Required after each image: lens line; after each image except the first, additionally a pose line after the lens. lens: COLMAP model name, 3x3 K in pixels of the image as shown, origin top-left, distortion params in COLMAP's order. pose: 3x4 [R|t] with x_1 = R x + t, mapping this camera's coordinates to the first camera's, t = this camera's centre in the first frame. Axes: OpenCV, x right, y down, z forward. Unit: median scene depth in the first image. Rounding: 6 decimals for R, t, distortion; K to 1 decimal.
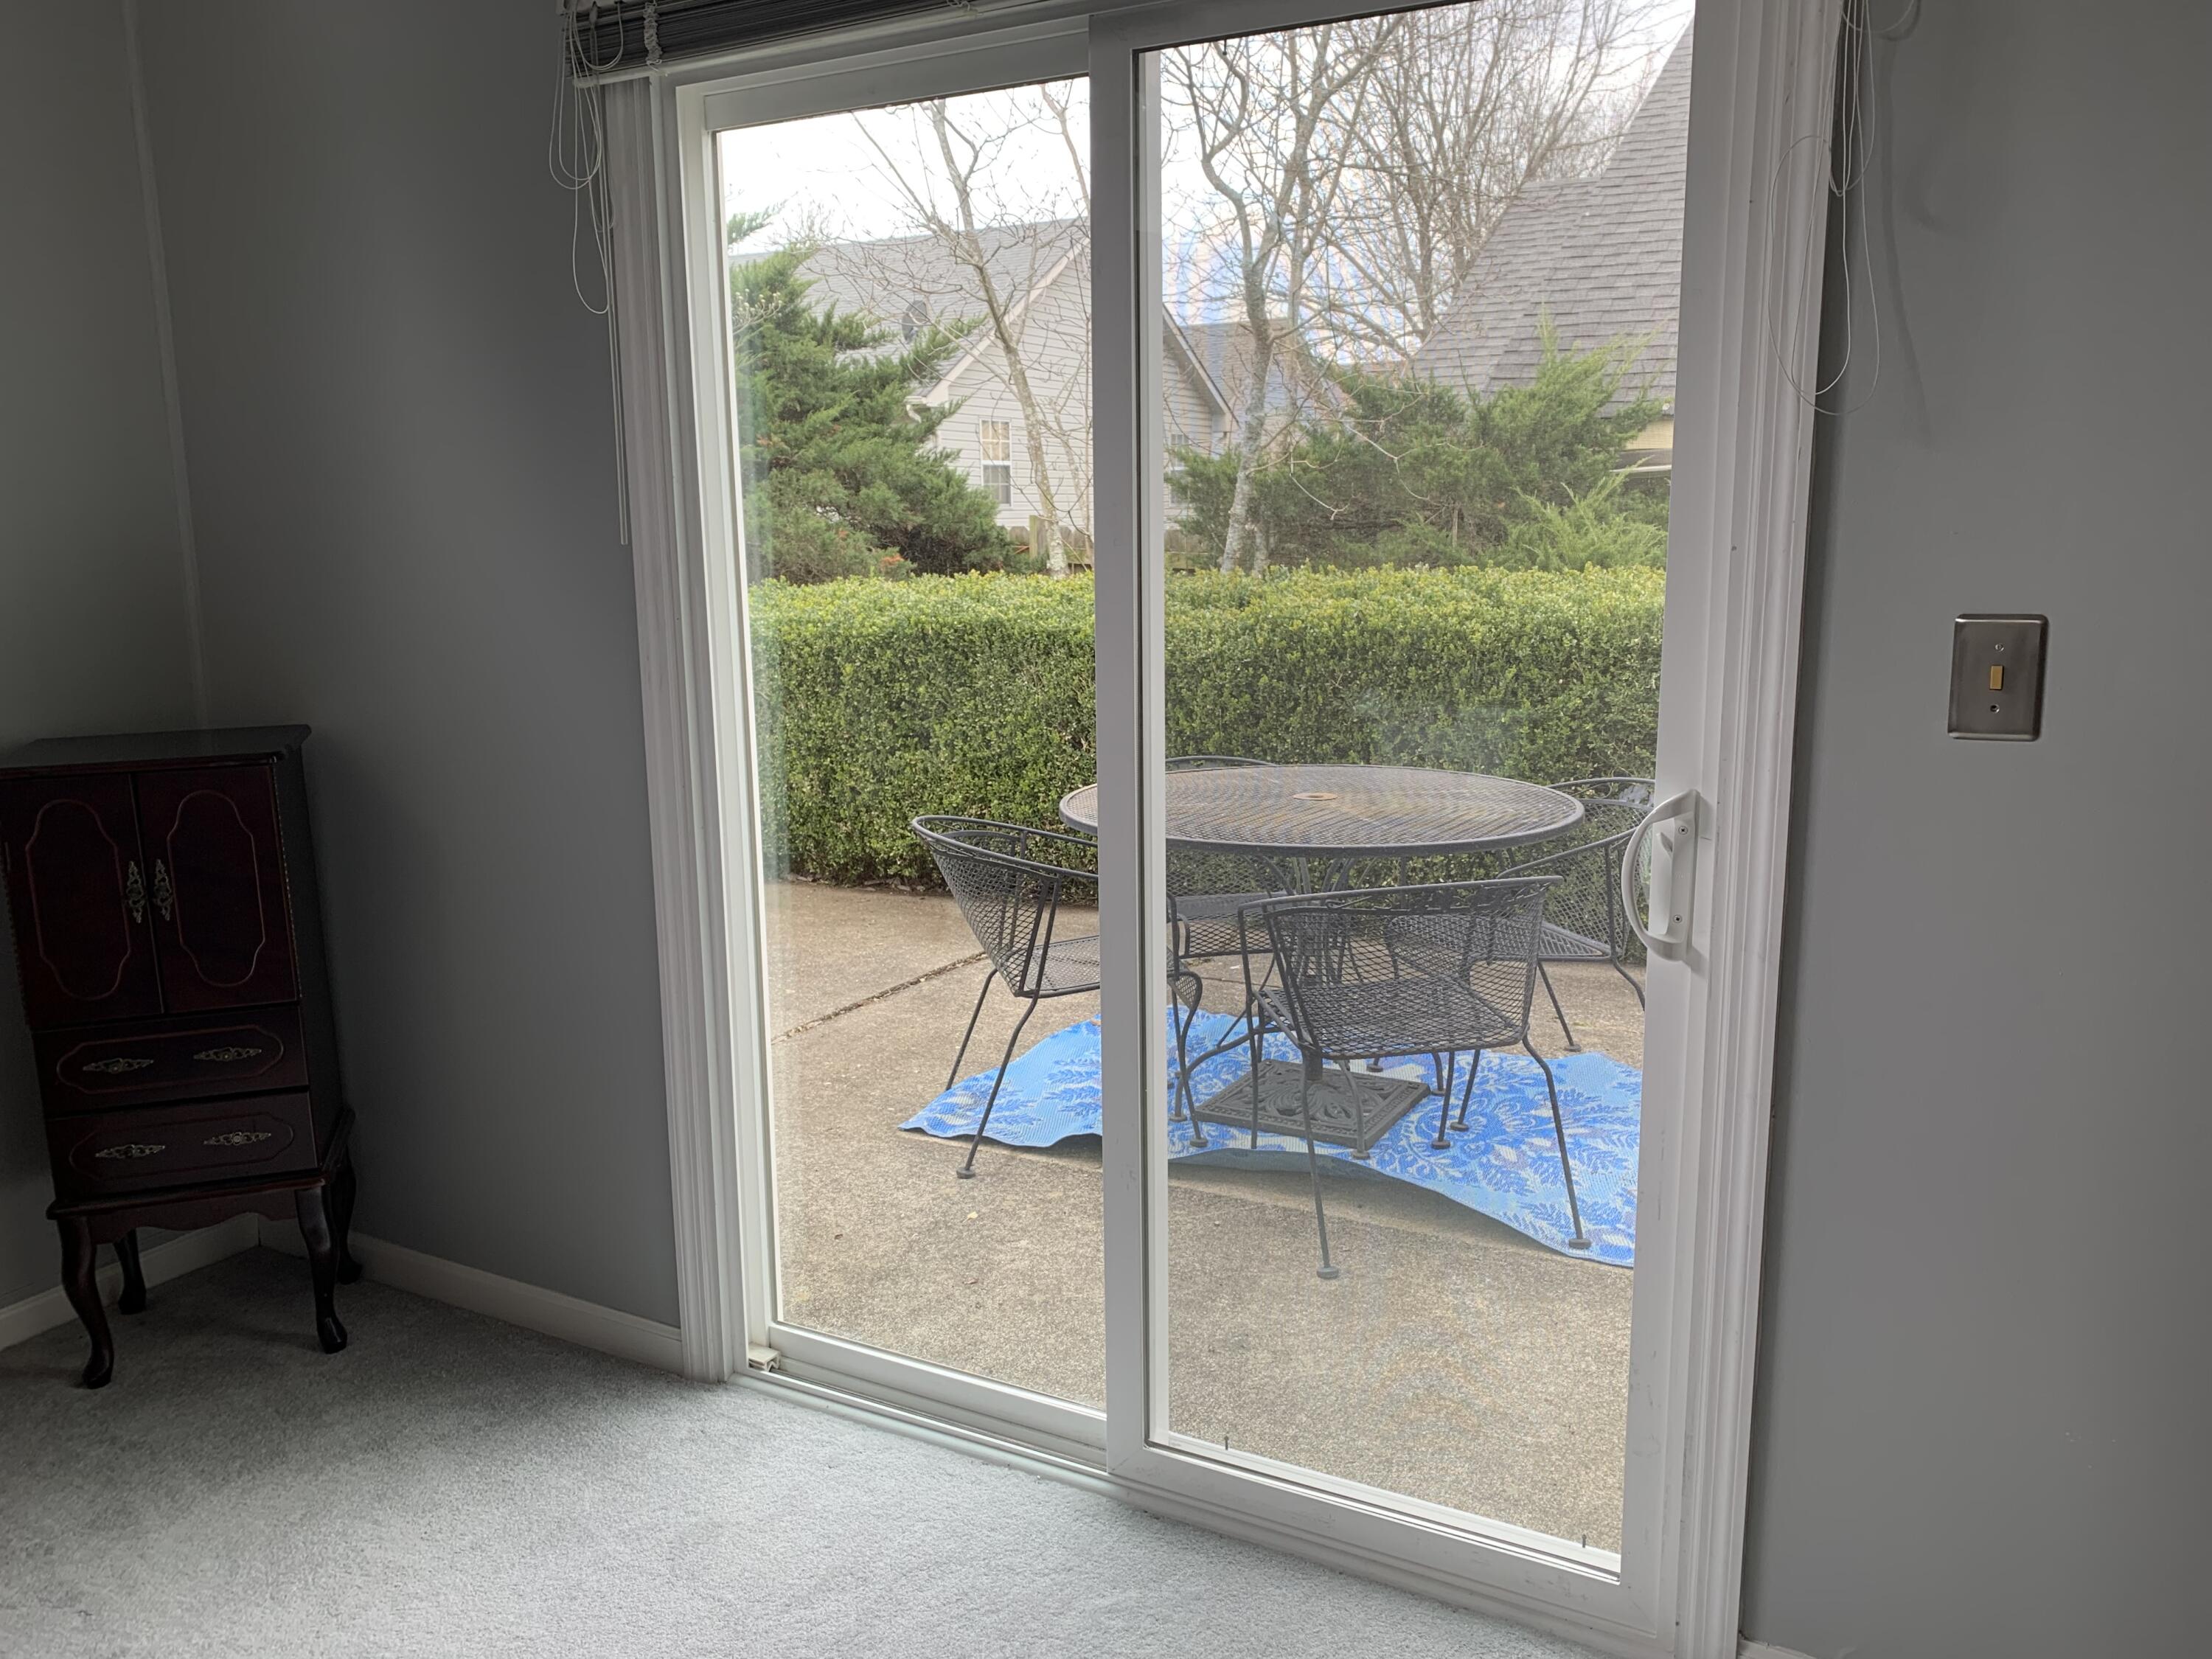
lens RADIAL K [[1655.4, 0, 1106.0], [0, 1655.4, 829.5], [0, 0, 1]] dist [0.042388, -0.132075]
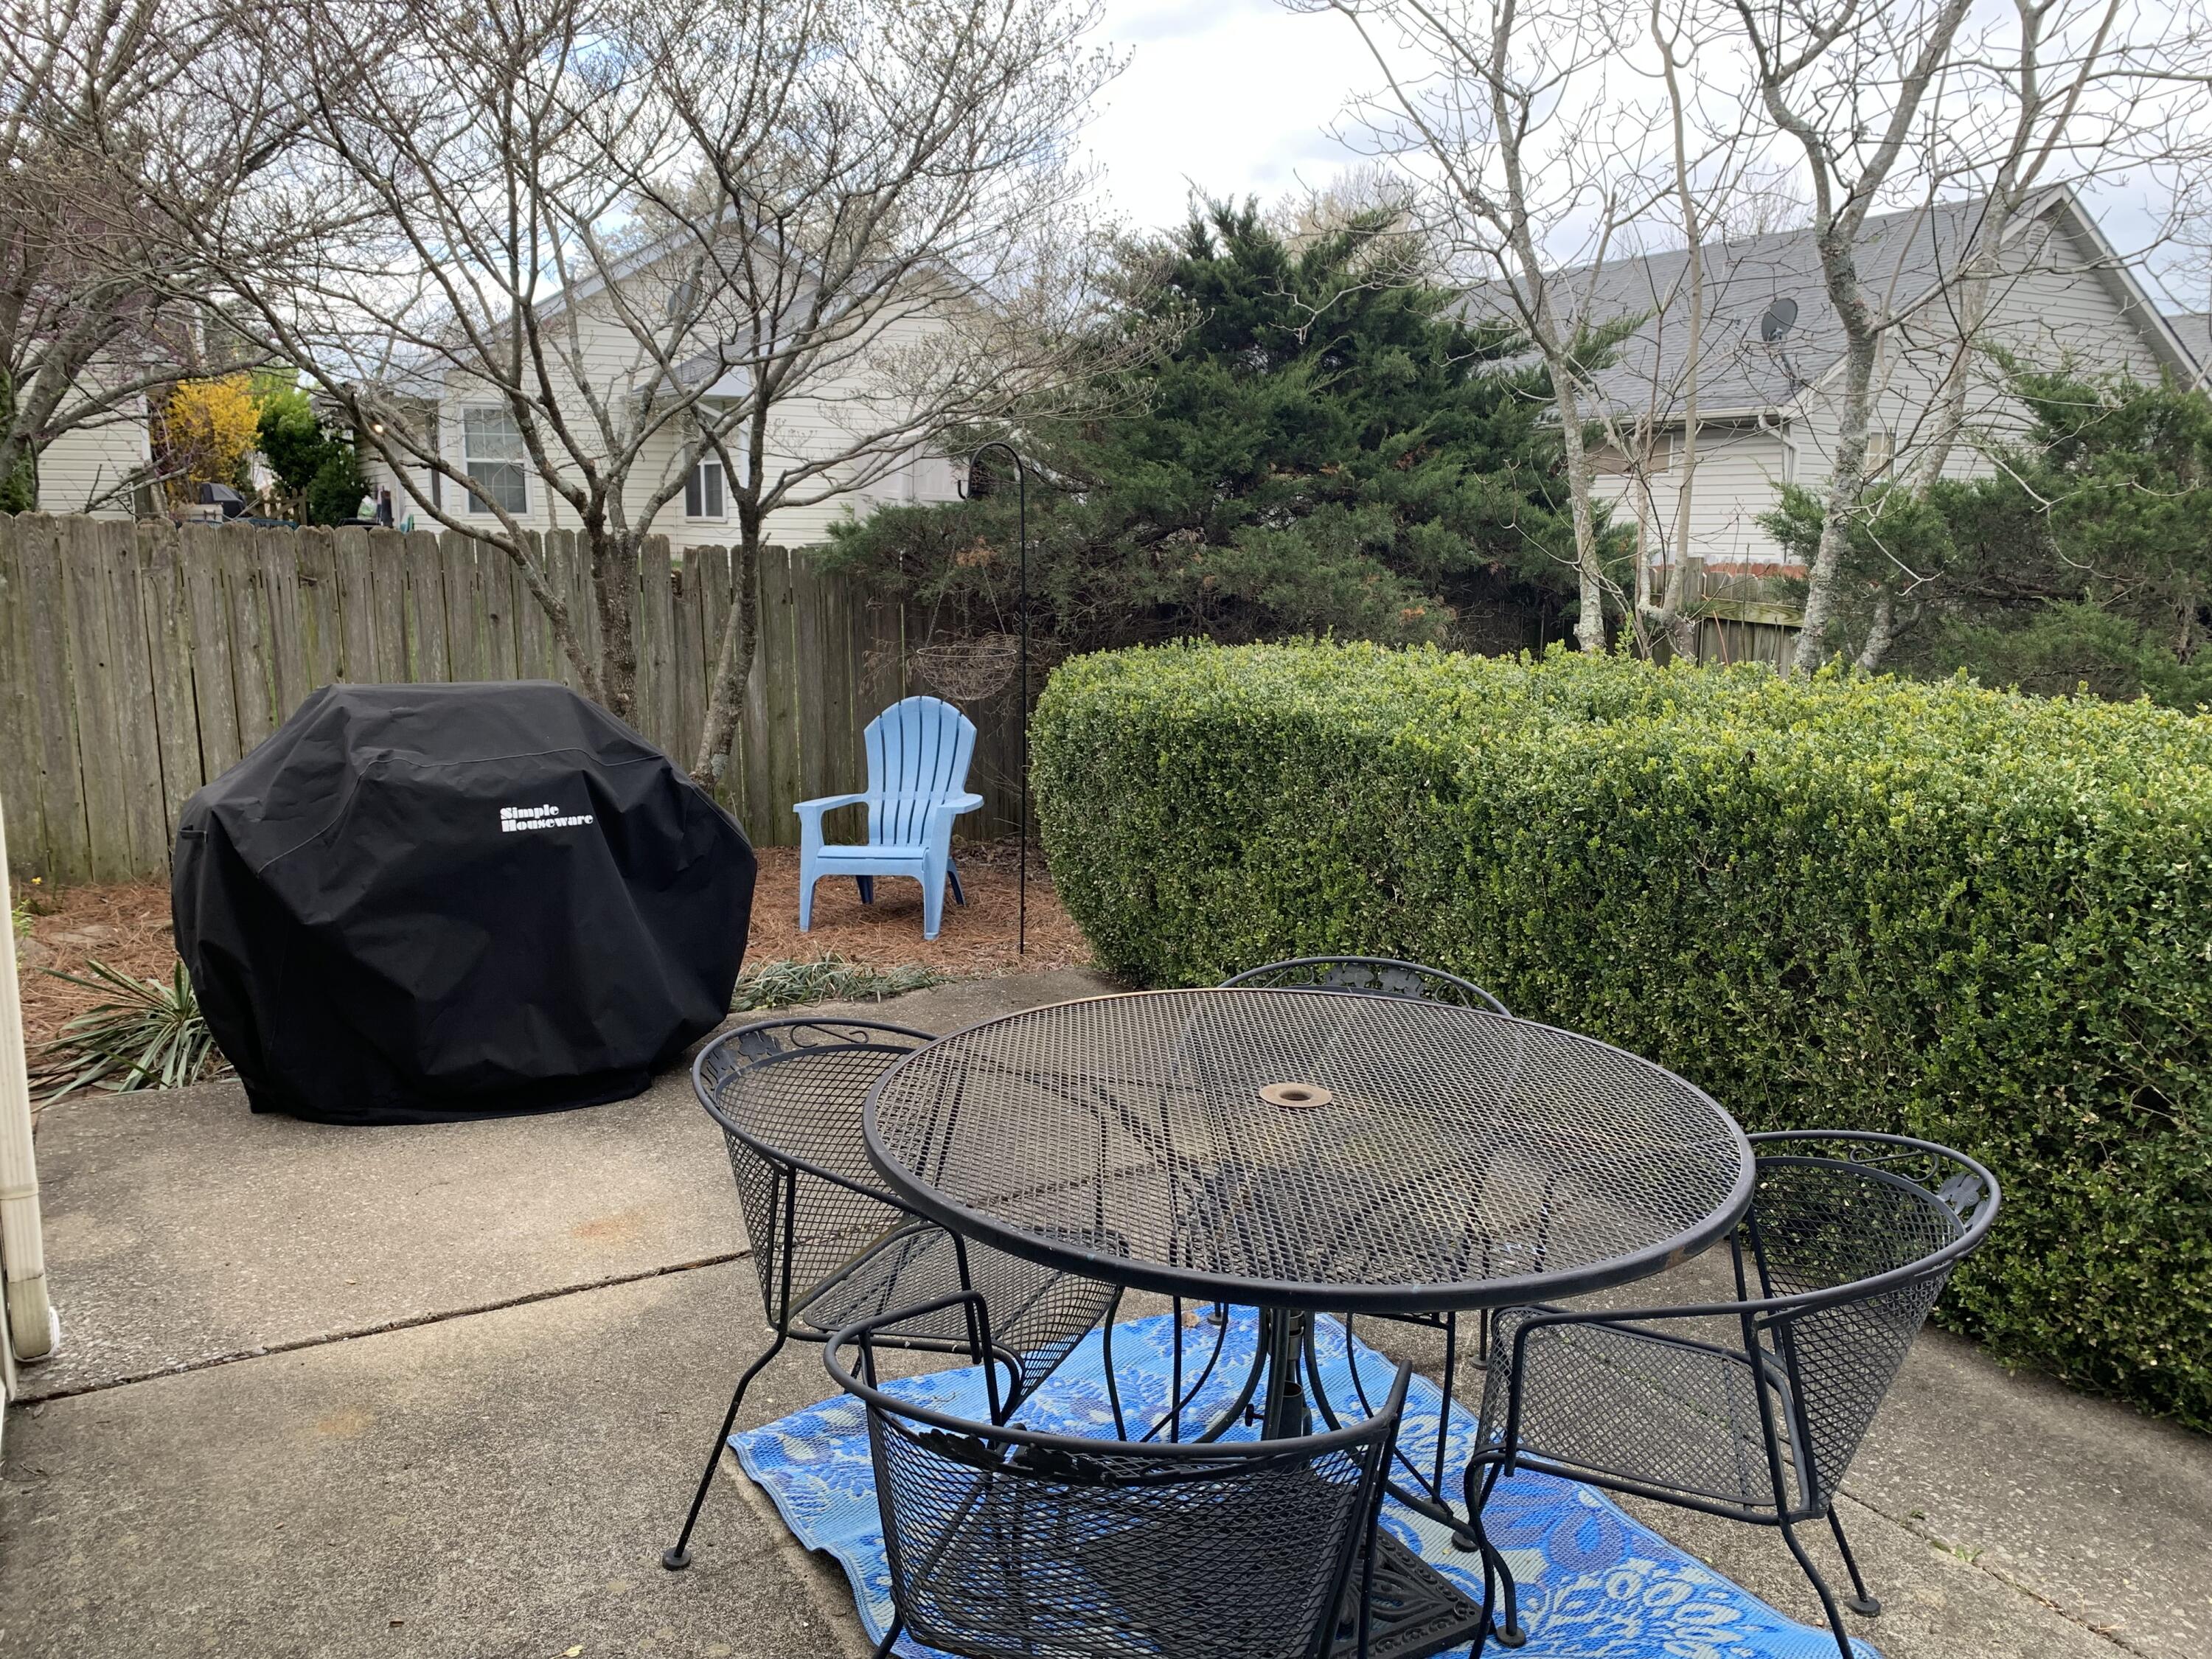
lens RADIAL K [[1655.4, 0, 1106.0], [0, 1655.4, 829.5], [0, 0, 1]] dist [0.042388, -0.132075]
pose [[0.860199, 0.112304, -0.497438, 0.253275], [-0.116374, 0.992941, 0.022930, -0.086943], [0.496502, 0.038164, 0.867196, 0.324931]]
